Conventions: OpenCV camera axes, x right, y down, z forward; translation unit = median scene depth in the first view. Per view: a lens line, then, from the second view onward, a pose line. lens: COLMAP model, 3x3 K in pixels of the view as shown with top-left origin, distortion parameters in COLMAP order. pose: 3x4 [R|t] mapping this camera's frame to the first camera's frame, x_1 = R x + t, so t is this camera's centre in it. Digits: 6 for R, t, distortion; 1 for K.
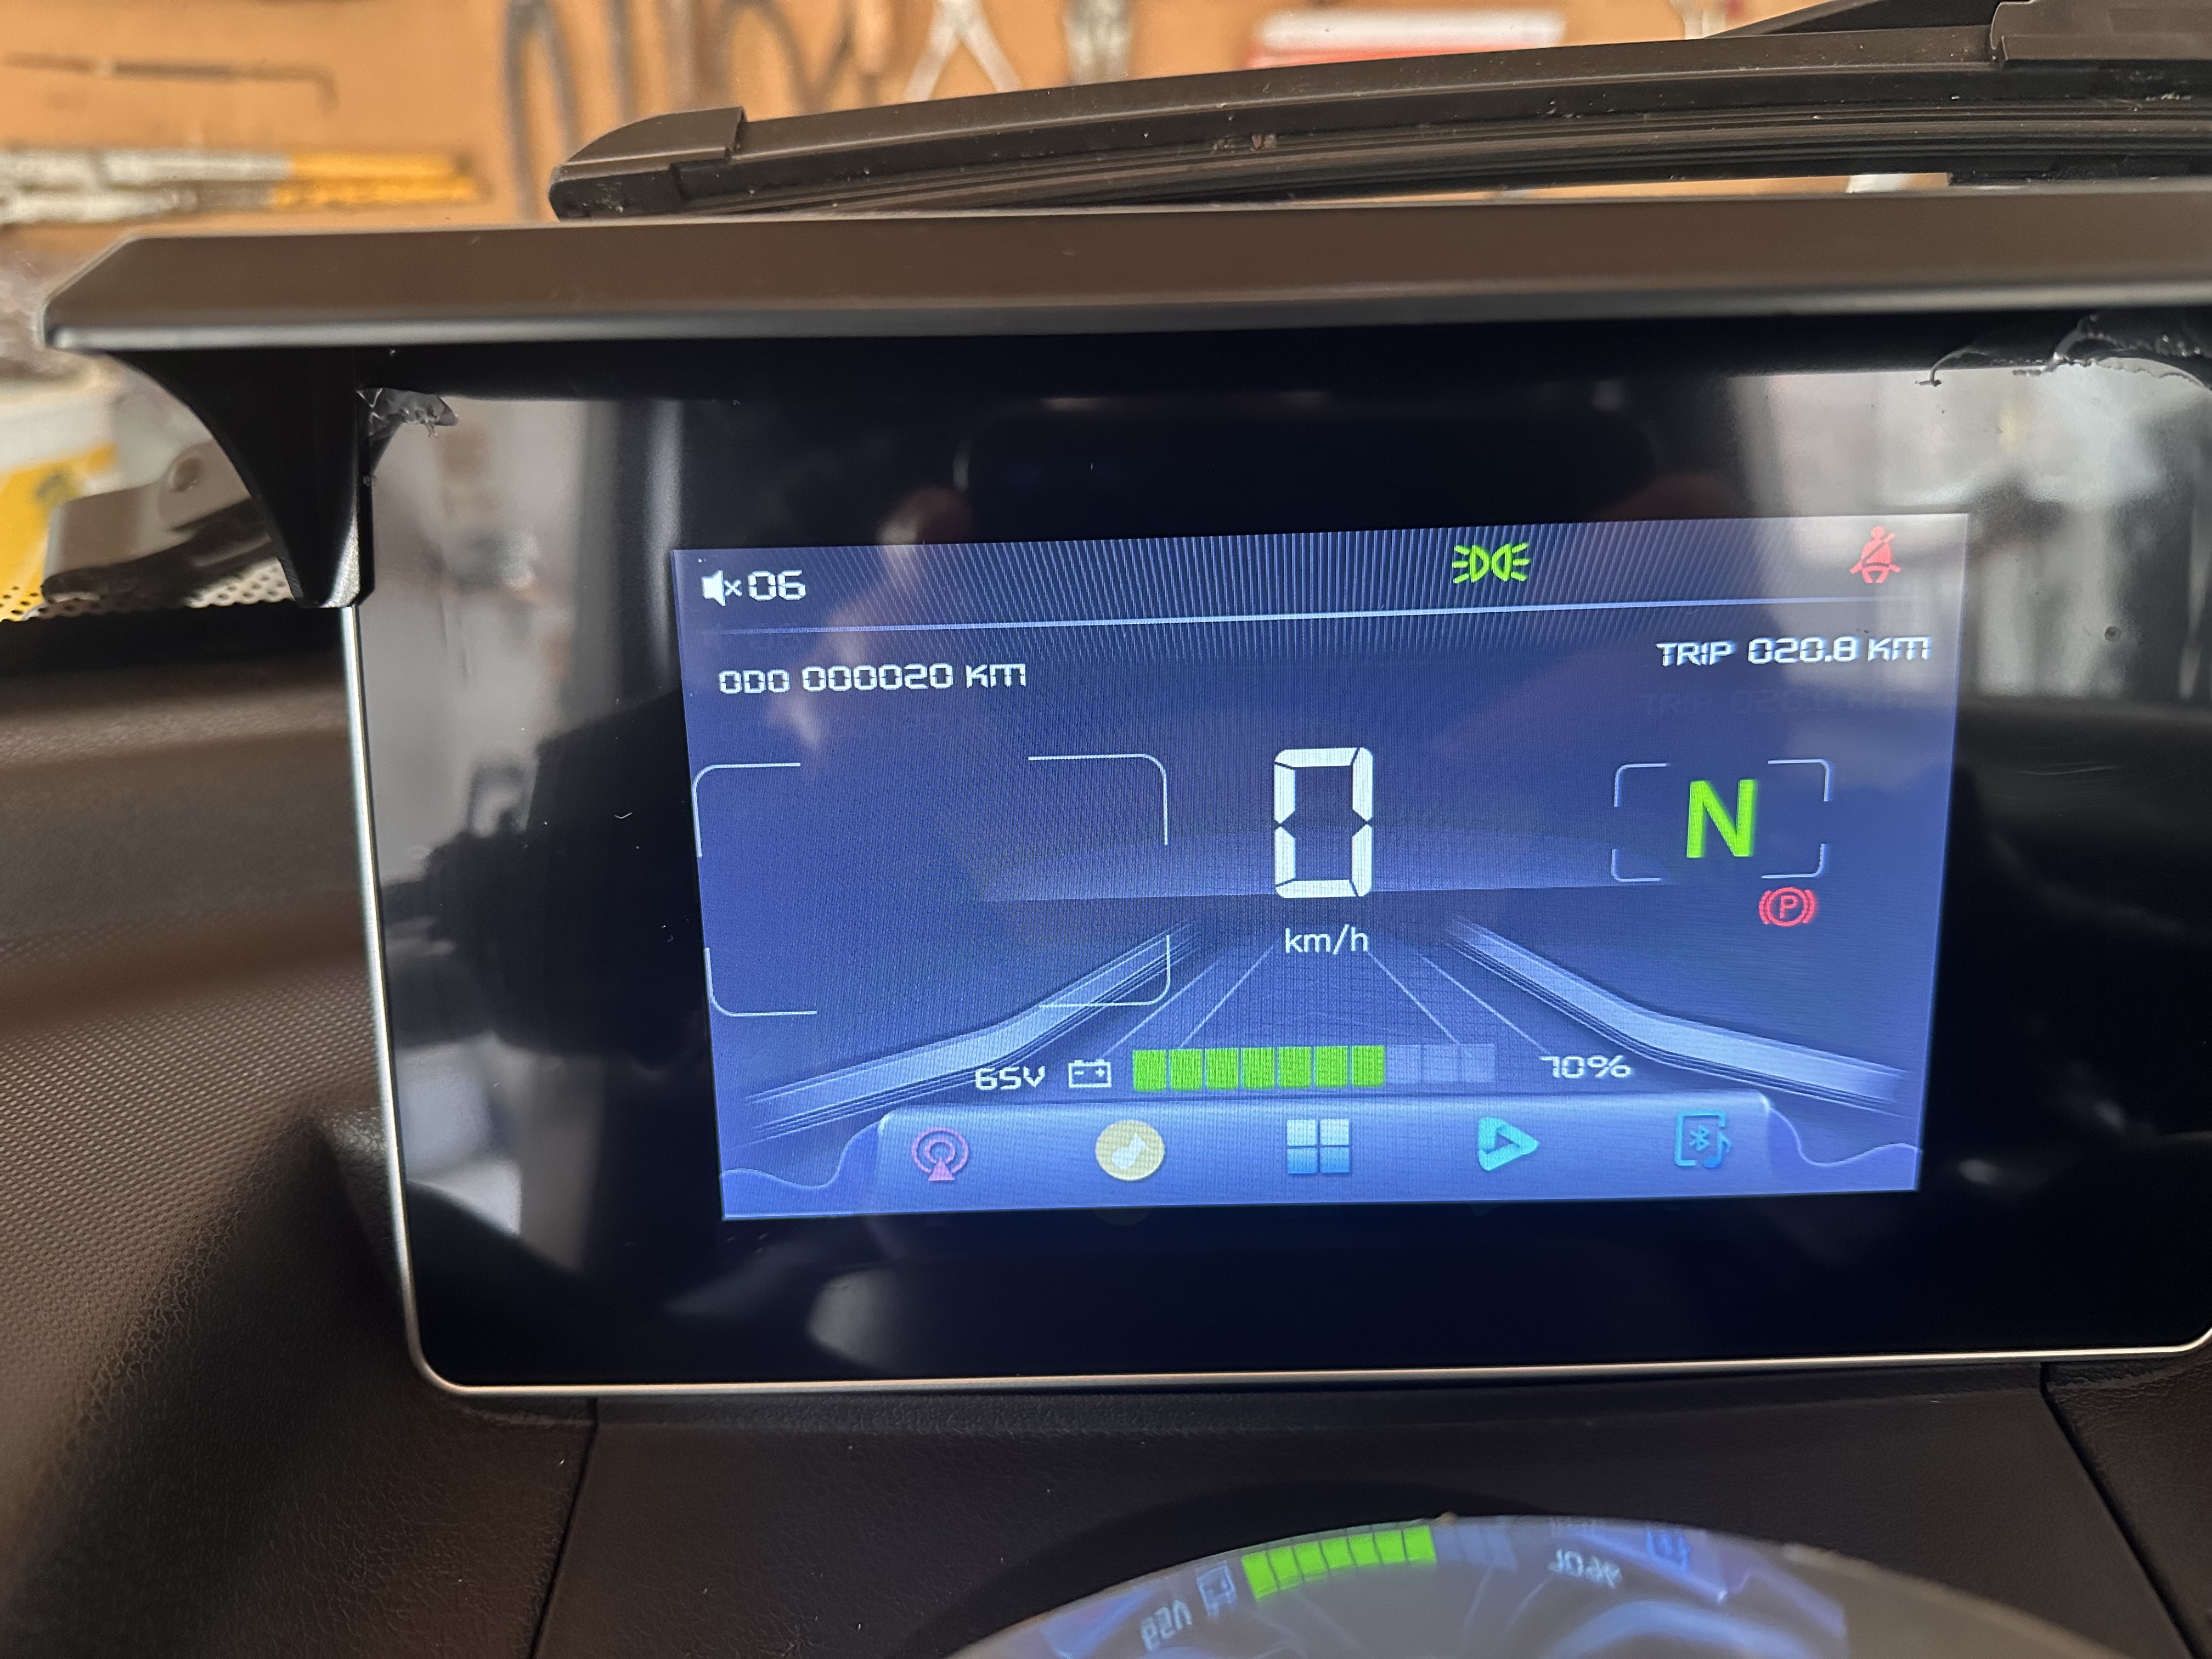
lens RADIAL K [[1578.2, 0, 1106.0], [0, 1578.2, 829.5], [0, 0, 1]] dist [-0.002402, -0.012807]
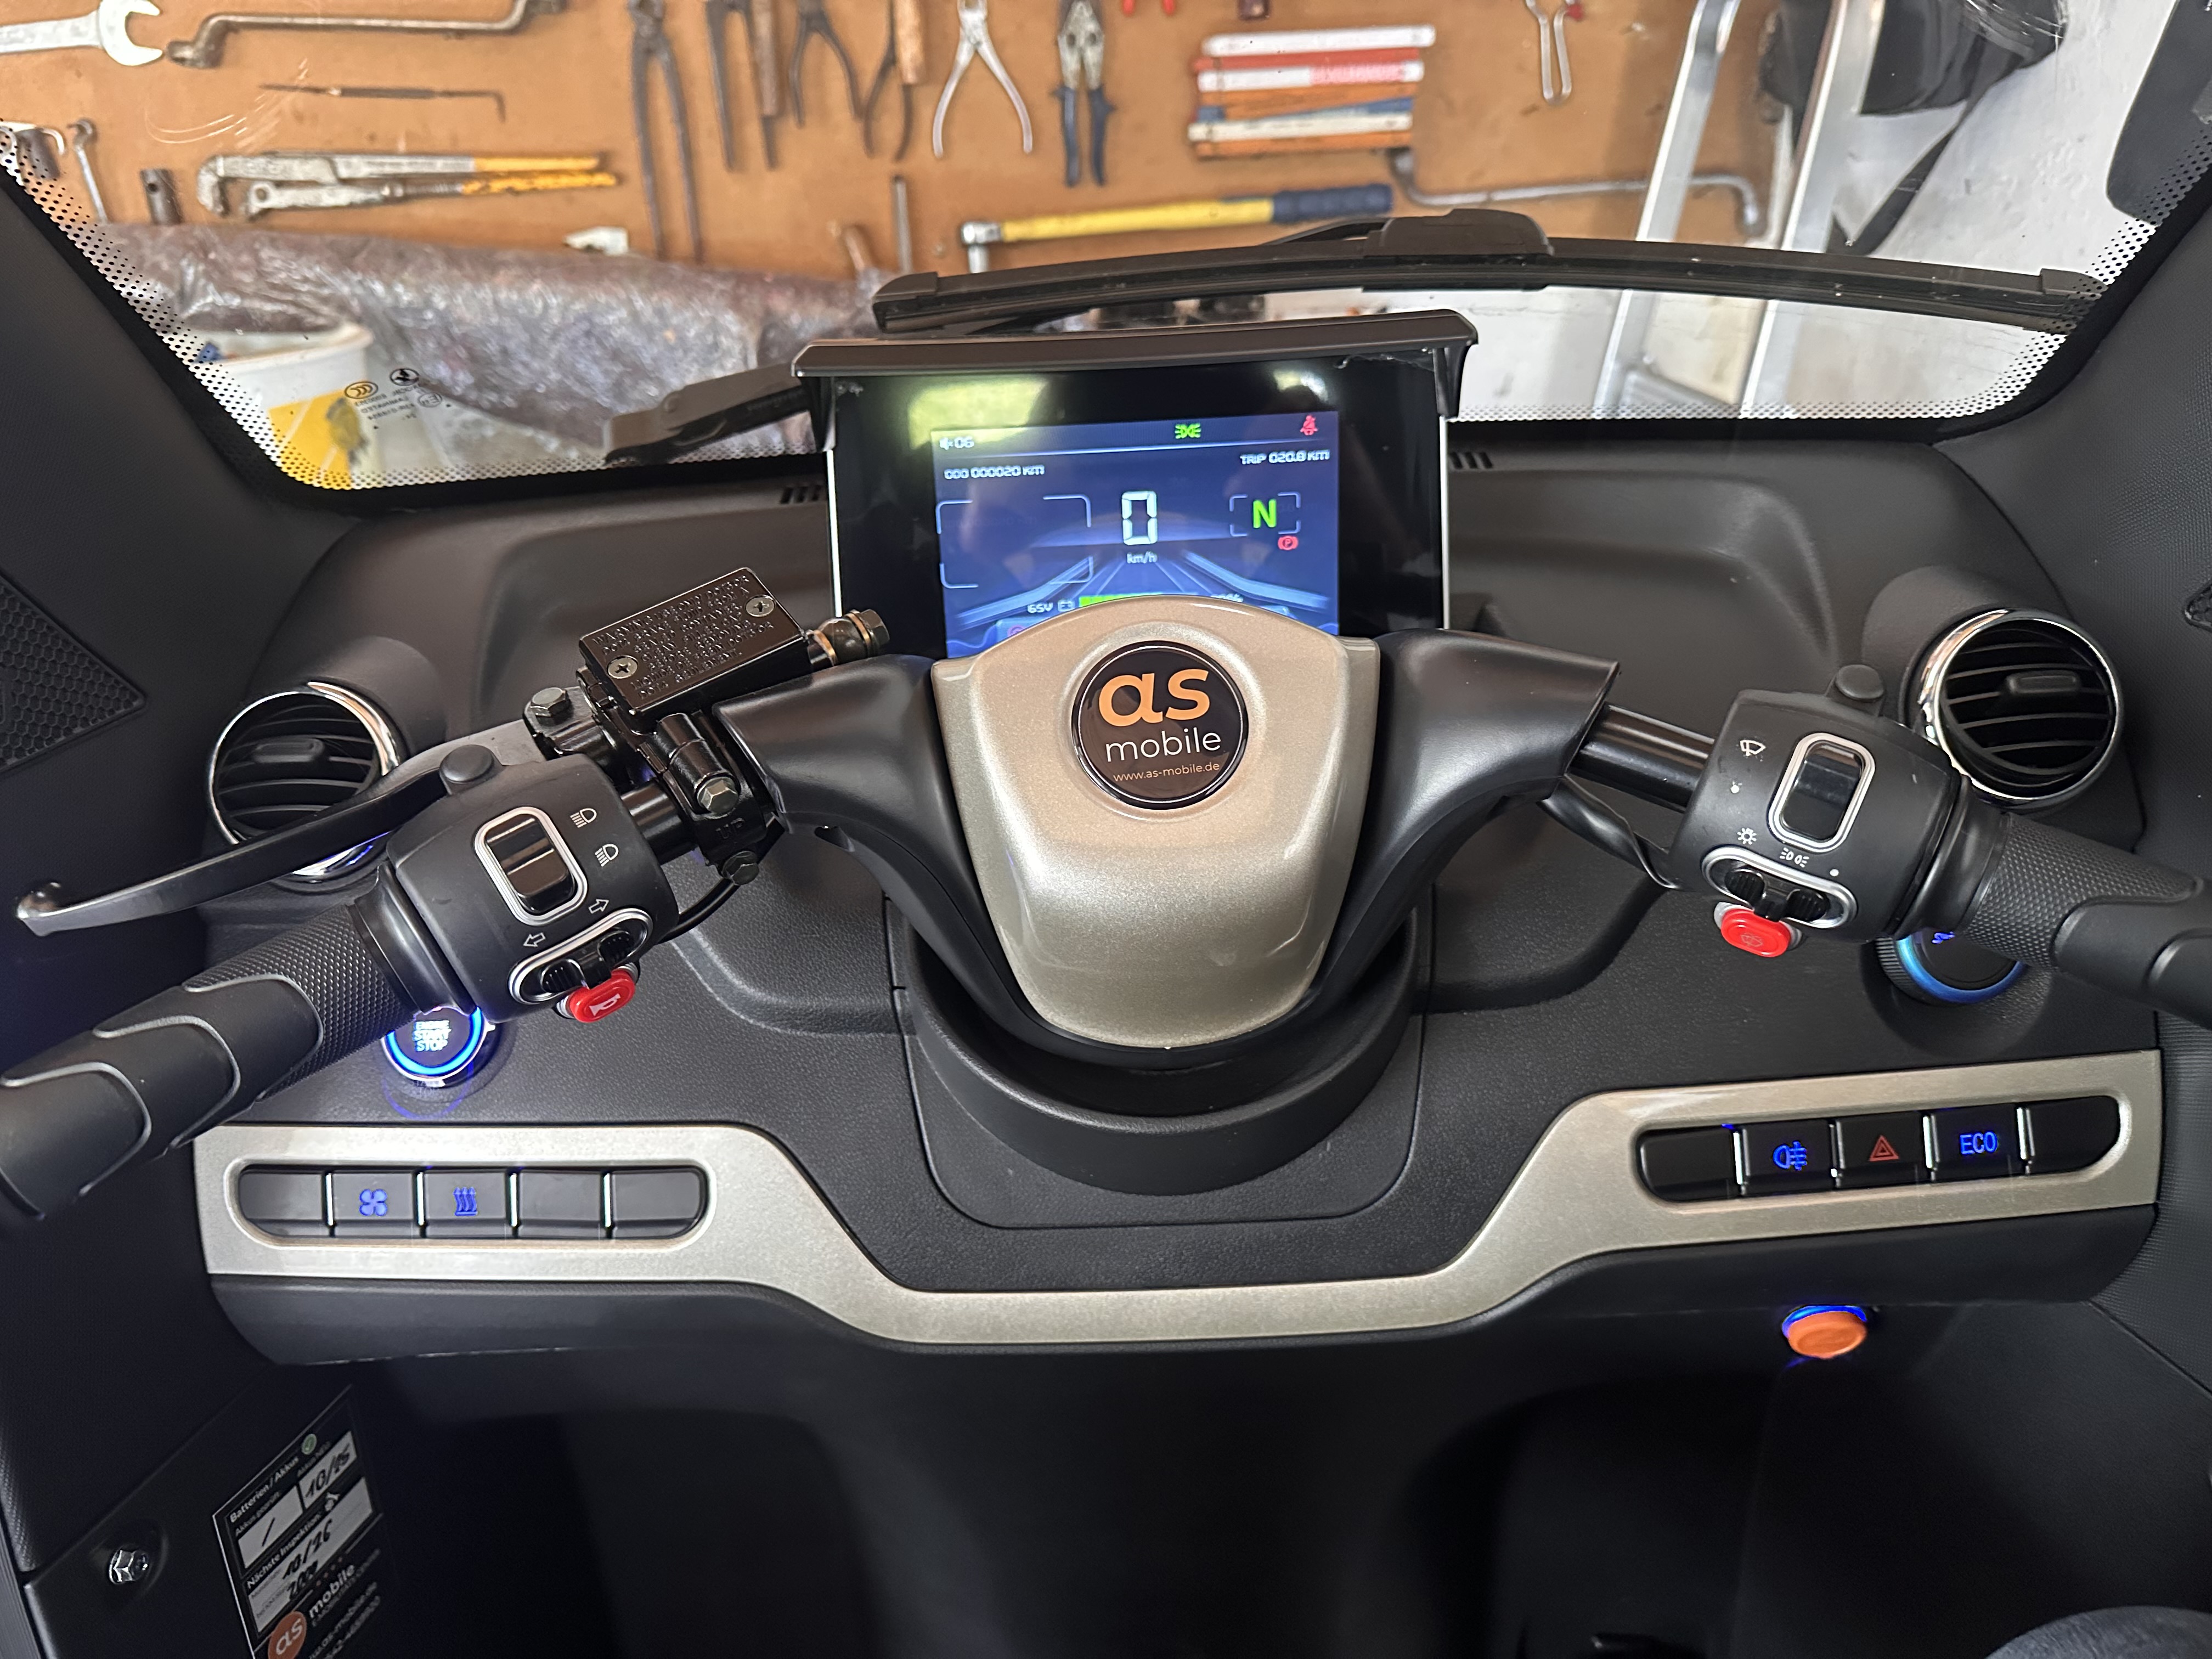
lens RADIAL K [[1578.2, 0, 1106.0], [0, 1578.2, 829.5], [0, 0, 1]] dist [-0.002402, -0.012807]
pose [[0.999911, -0.012998, -0.003067, 0.067427], [0.013149, 0.998368, 0.055567, 0.394662], [0.002340, -0.055603, 0.998450, -1.933708]]
